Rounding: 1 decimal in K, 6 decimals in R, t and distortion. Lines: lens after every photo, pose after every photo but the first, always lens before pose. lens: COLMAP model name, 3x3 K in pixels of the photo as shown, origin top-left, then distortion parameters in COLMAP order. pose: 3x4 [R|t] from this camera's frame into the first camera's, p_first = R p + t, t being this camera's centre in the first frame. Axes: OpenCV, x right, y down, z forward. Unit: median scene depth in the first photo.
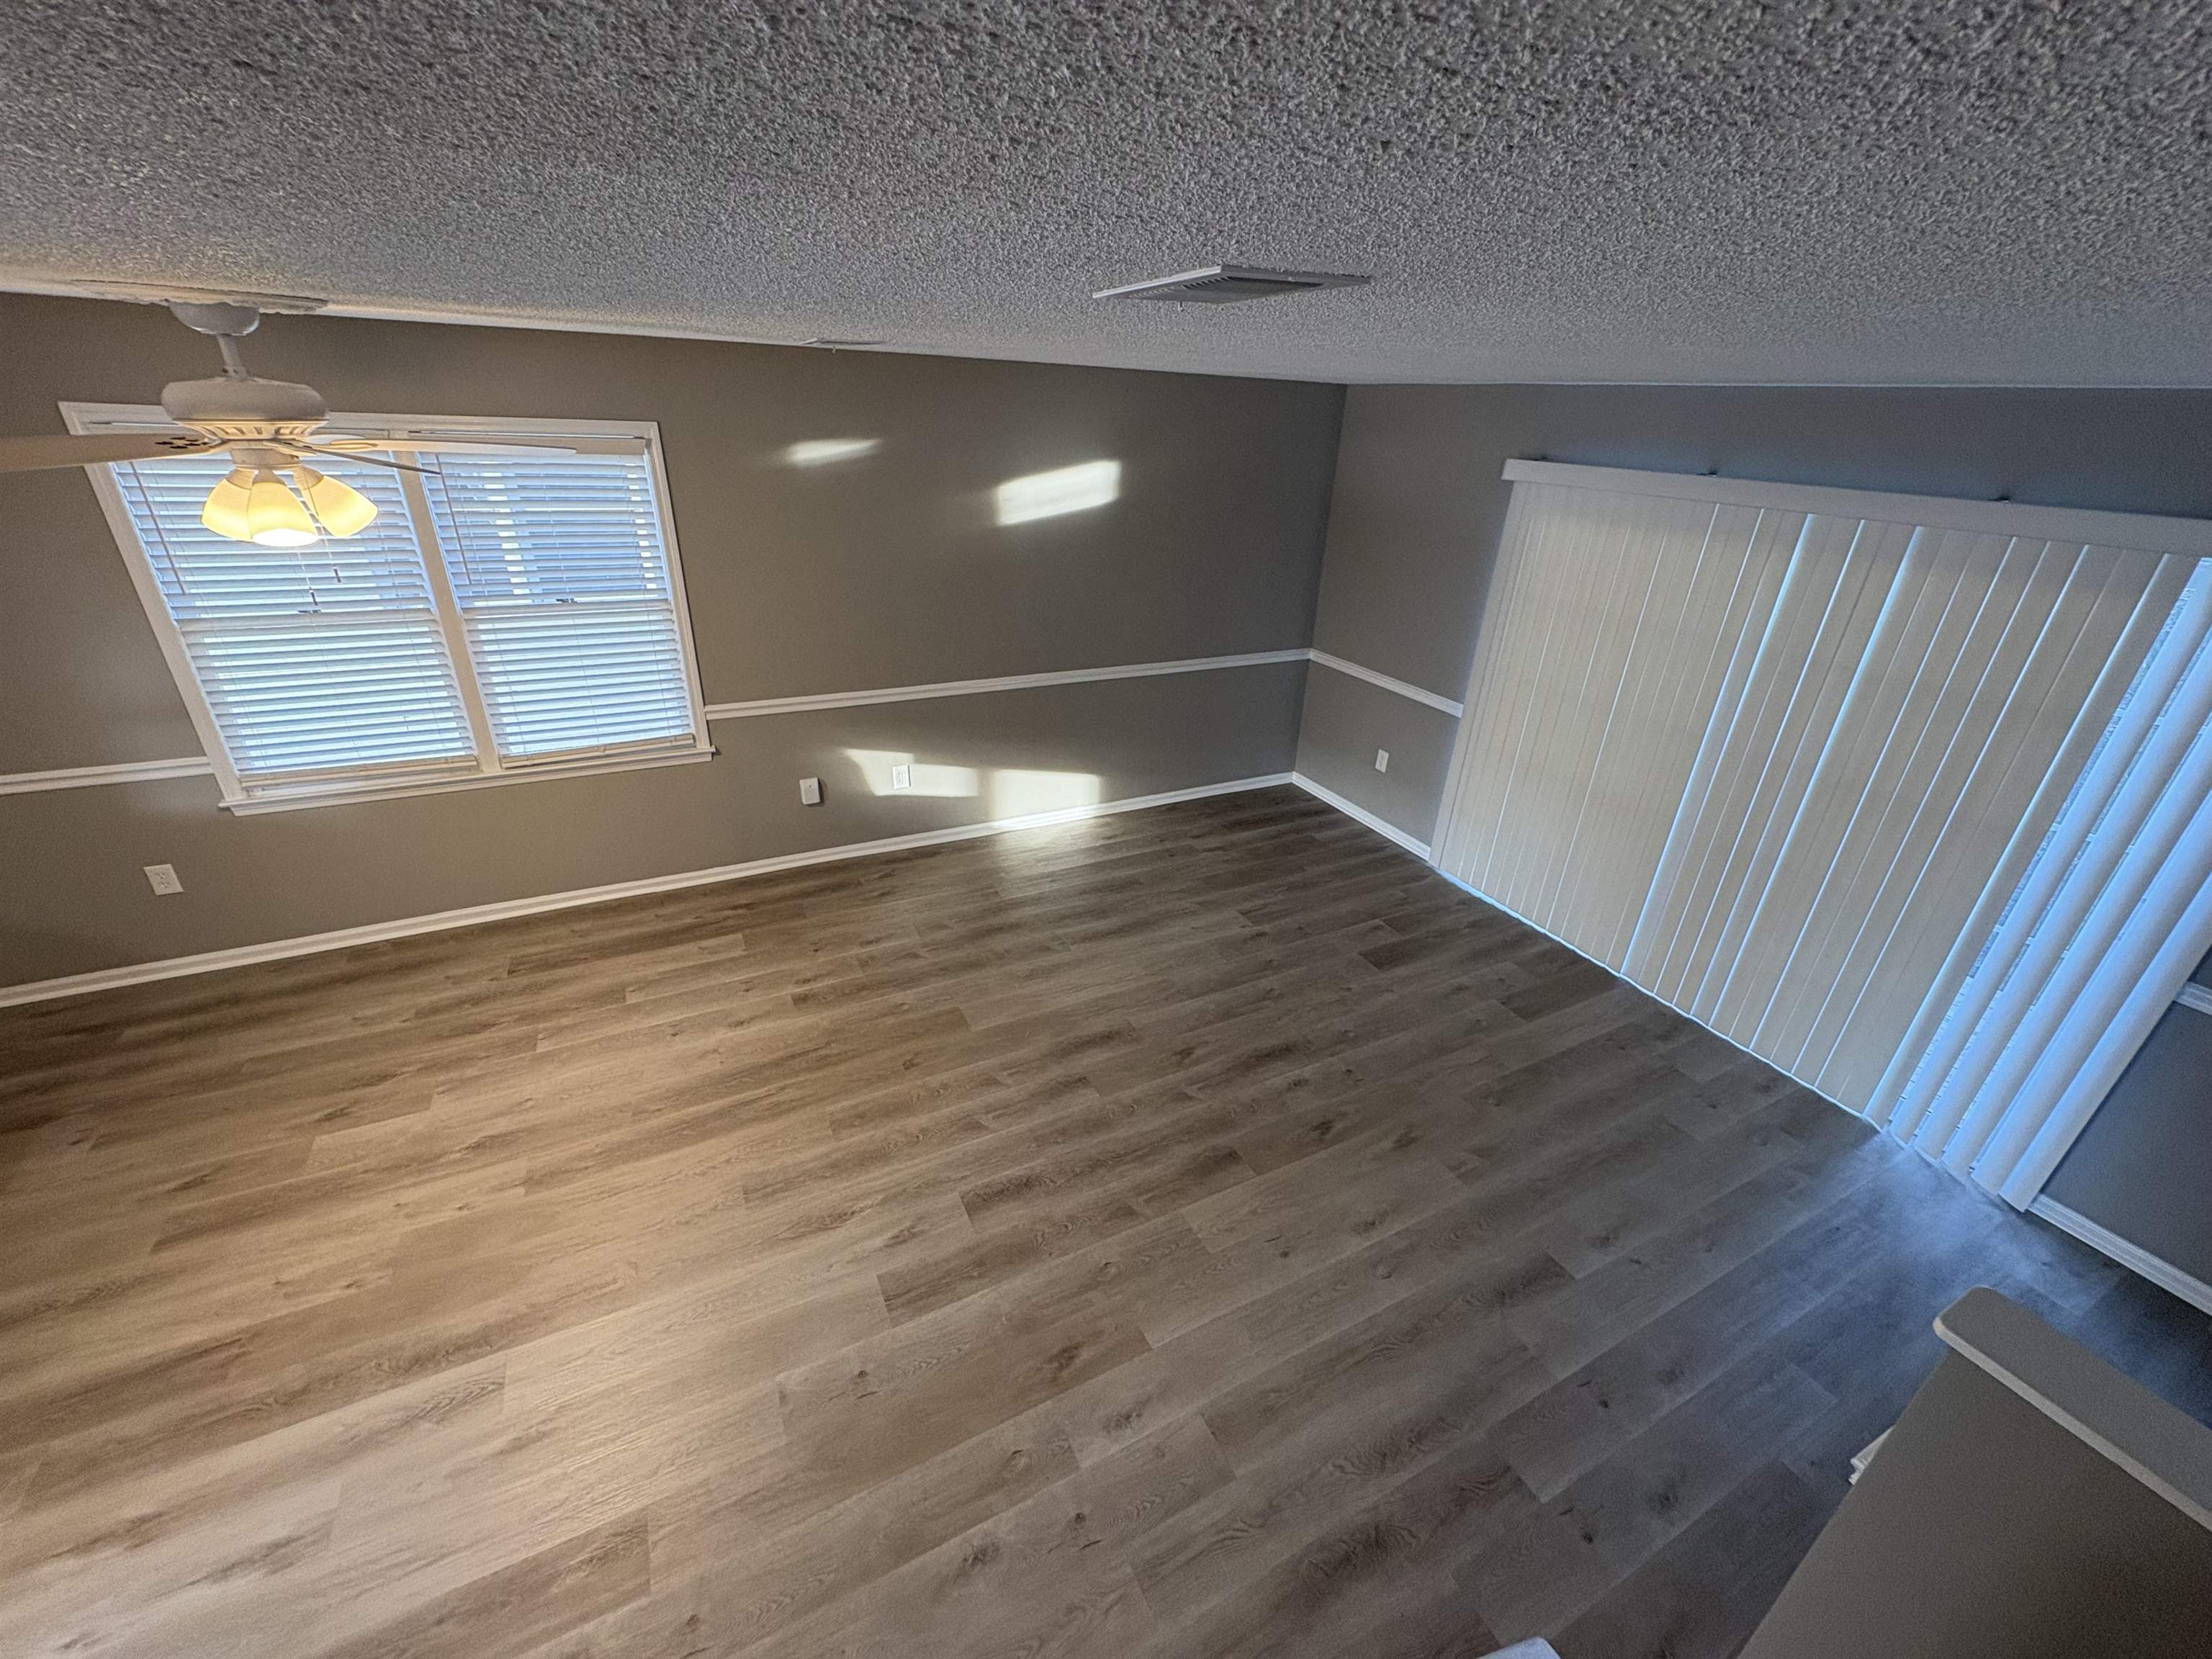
lens RADIAL K [[889.5, 0, 1106.0], [0, 889.5, 829.5], [0, 0, 1]] dist [0.000488, 0.000179]
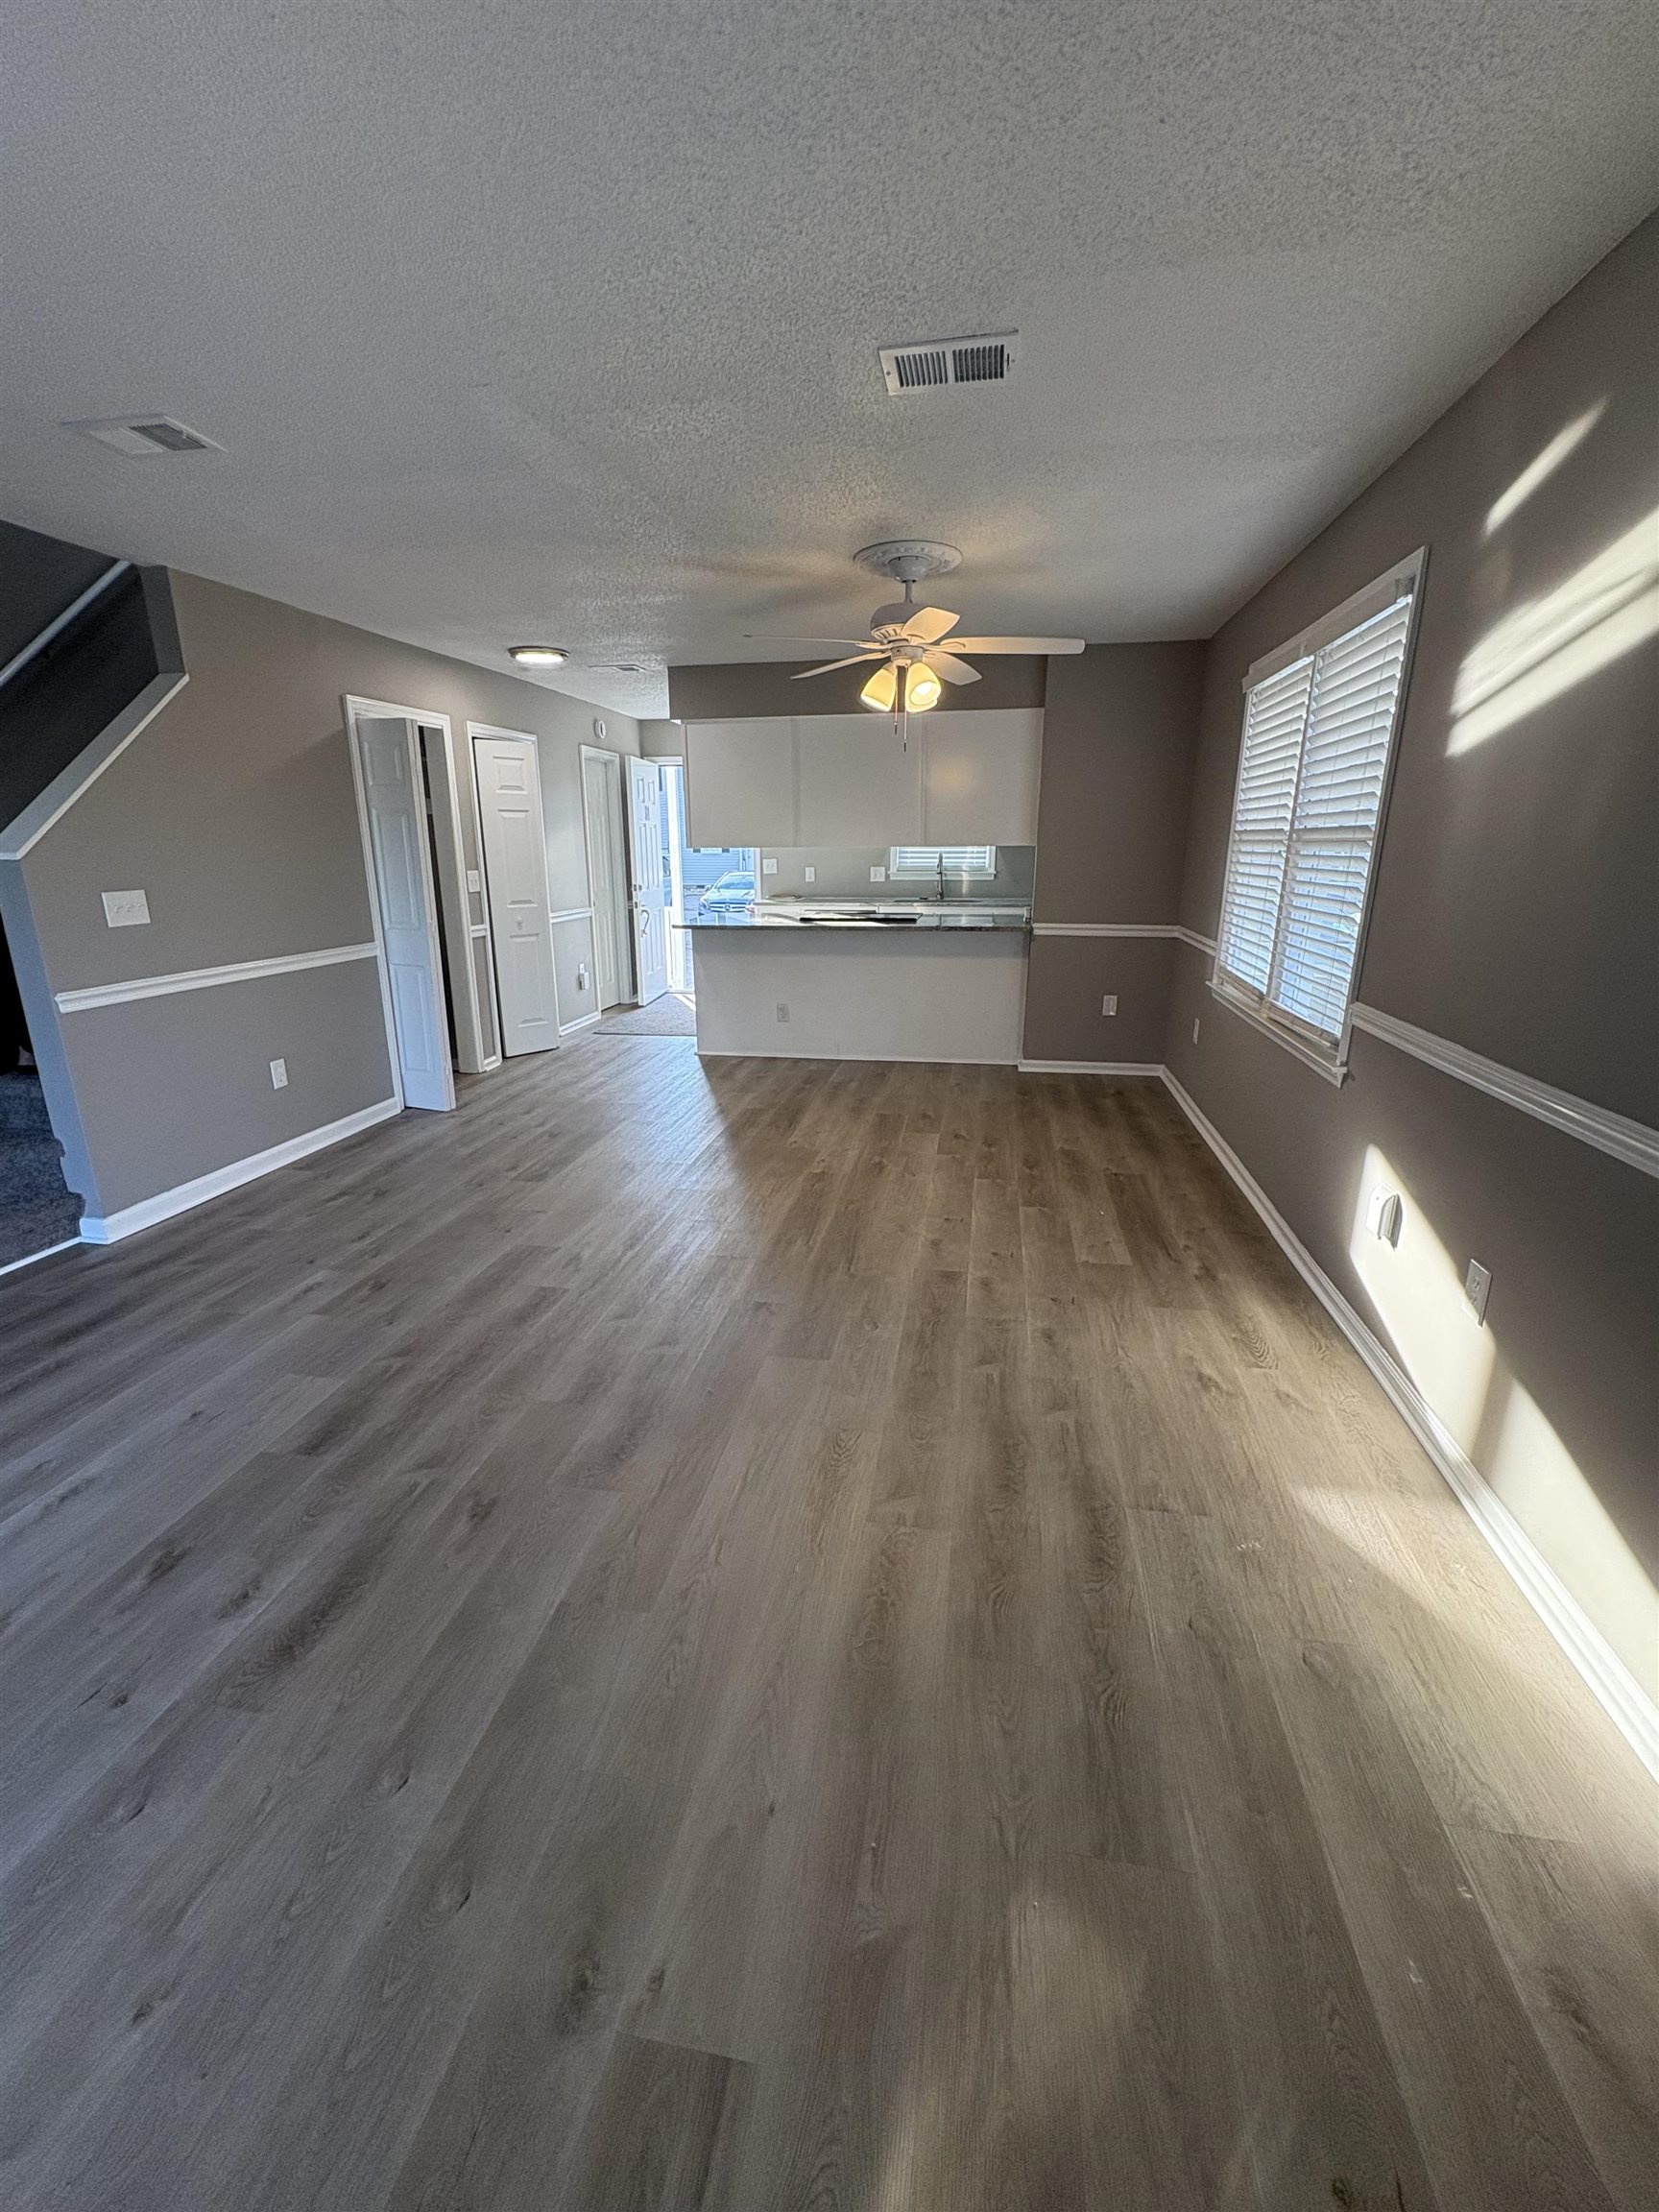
lens RADIAL K [[889.5, 0, 829.5], [0, 889.5, 1106.0], [0, 0, 1]] dist [0.000488, 0.000179]
pose [[-0.592319, 0.191928, -0.782510, 0.381089], [-0.365601, 0.801443, 0.473313, -0.323391], [0.717979, 0.566438, -0.404541, 1.362645]]
